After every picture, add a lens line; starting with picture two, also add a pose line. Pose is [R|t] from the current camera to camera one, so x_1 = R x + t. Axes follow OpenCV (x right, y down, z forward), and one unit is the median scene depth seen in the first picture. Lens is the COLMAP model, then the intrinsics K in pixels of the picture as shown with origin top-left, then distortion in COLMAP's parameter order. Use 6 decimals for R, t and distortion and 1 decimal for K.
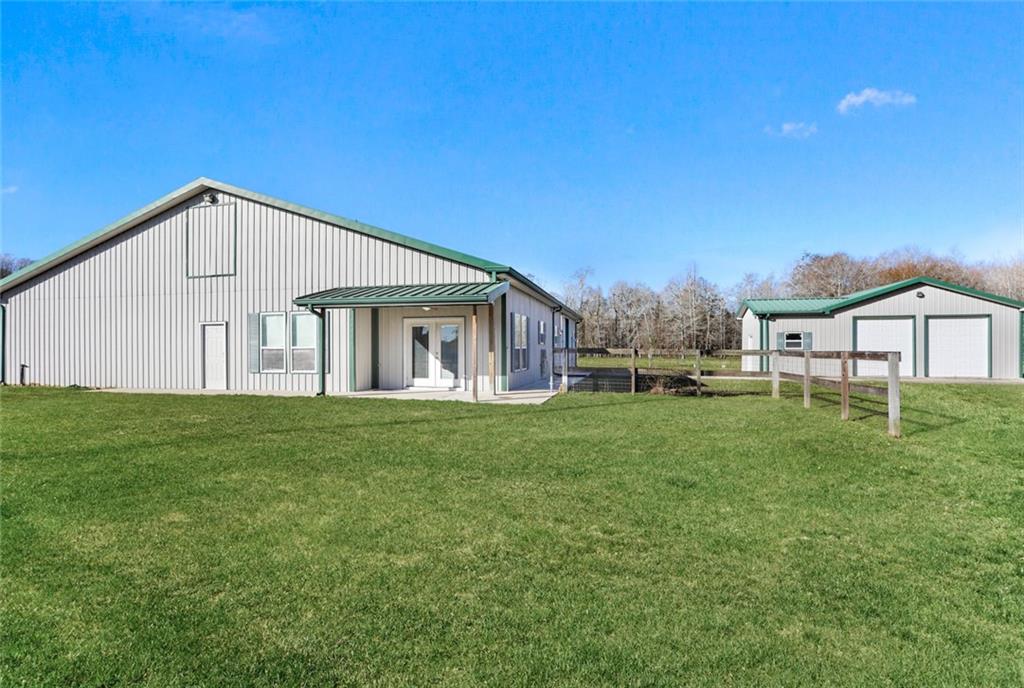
lens RADIAL K [[498.3, 0, 511.7], [0, 498.3, 347.5], [0, 0, 1]] dist [0.004476, 0.000218]
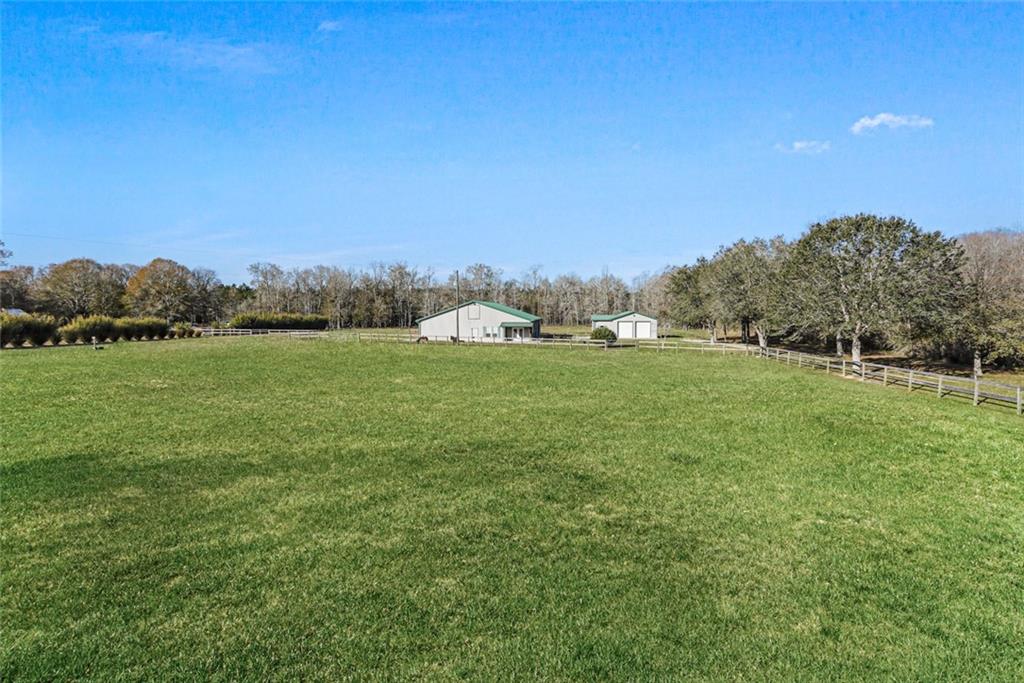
lens RADIAL K [[498.3, 0, 511.6], [0, 498.3, 339.2], [0, 0, 1]] dist [0.004476, 0.000218]
pose [[0.999726, 0.008657, 0.021756, 0.001014], [-0.009873, 0.998357, 0.056436, 0.003901], [-0.021232, -0.056635, 0.998169, 0.117512]]
